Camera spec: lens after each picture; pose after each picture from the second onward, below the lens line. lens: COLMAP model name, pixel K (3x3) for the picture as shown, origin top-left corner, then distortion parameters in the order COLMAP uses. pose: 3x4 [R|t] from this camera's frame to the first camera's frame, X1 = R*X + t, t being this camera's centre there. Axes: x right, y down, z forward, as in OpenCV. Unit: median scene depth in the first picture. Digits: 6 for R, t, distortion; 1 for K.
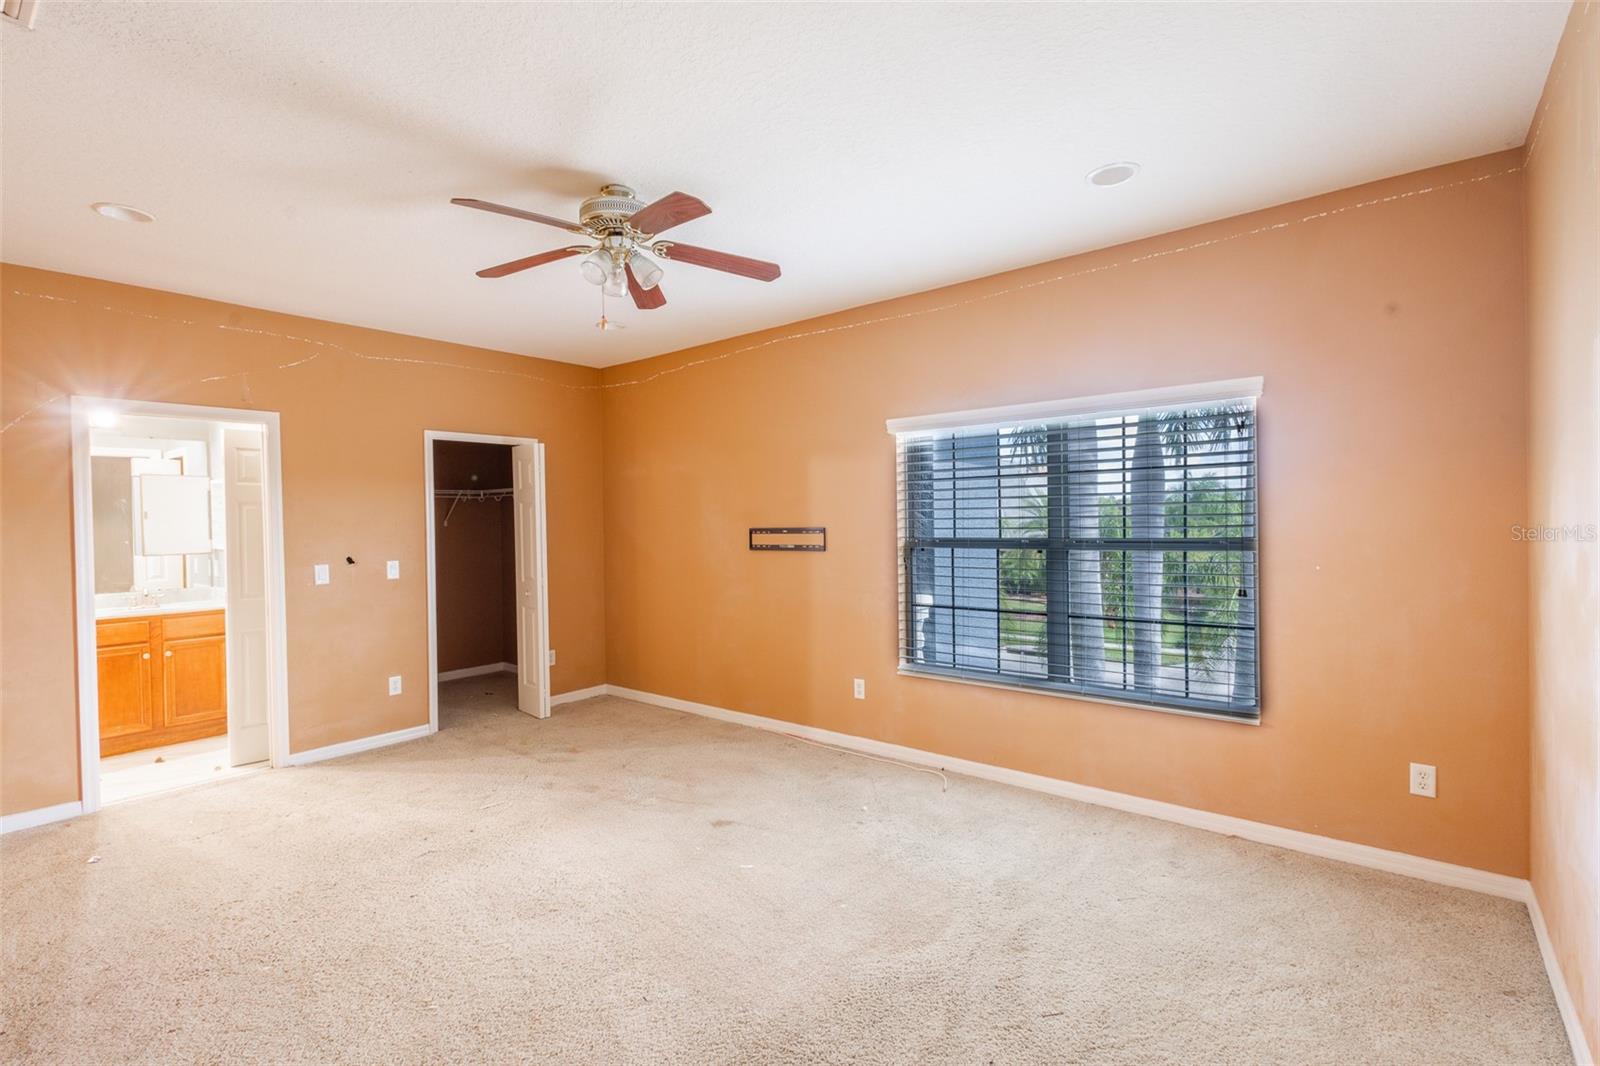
lens RADIAL K [[734.9, 0, 804.6], [0, 734.9, 529.2], [0, 0, 1]] dist [0.002376, 0.000533]
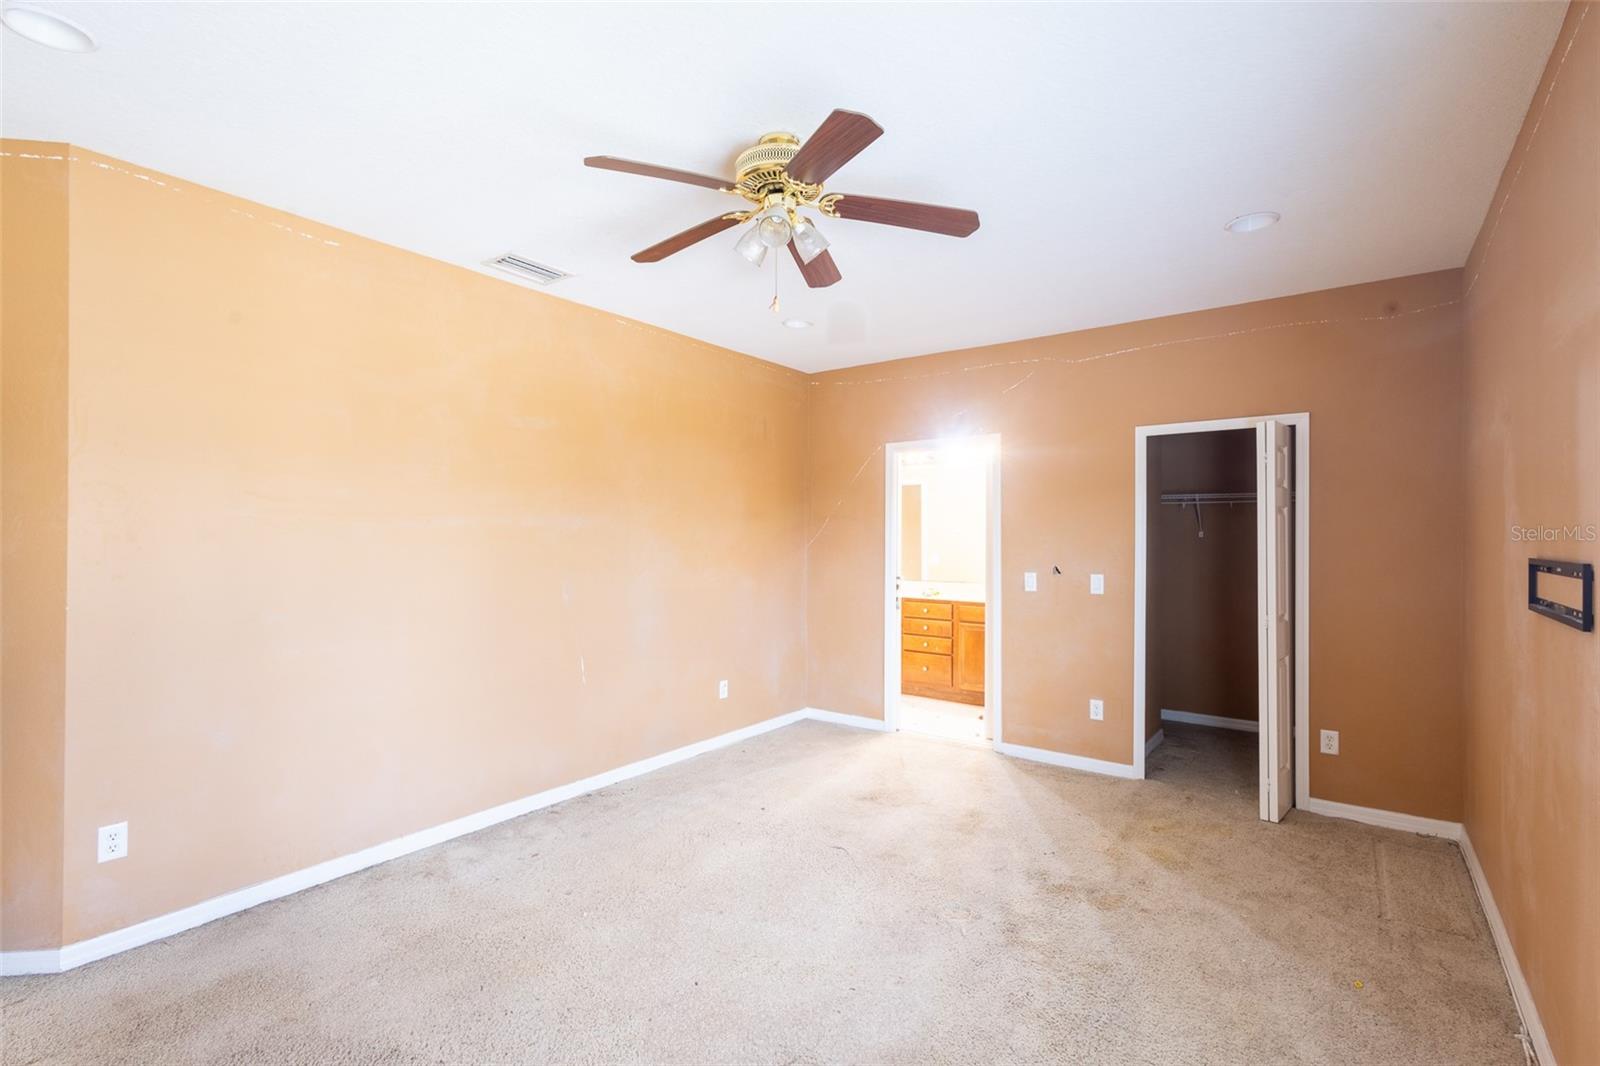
lens RADIAL K [[734.9, 0, 804.6], [0, 734.9, 528.0], [0, 0, 1]] dist [0.002376, 0.000533]
pose [[0.040336, 0.007212, -0.999160, 0.359224], [-0.022644, 0.999724, 0.006302, -0.012960], [0.998930, 0.022371, 0.040488, 0.614383]]
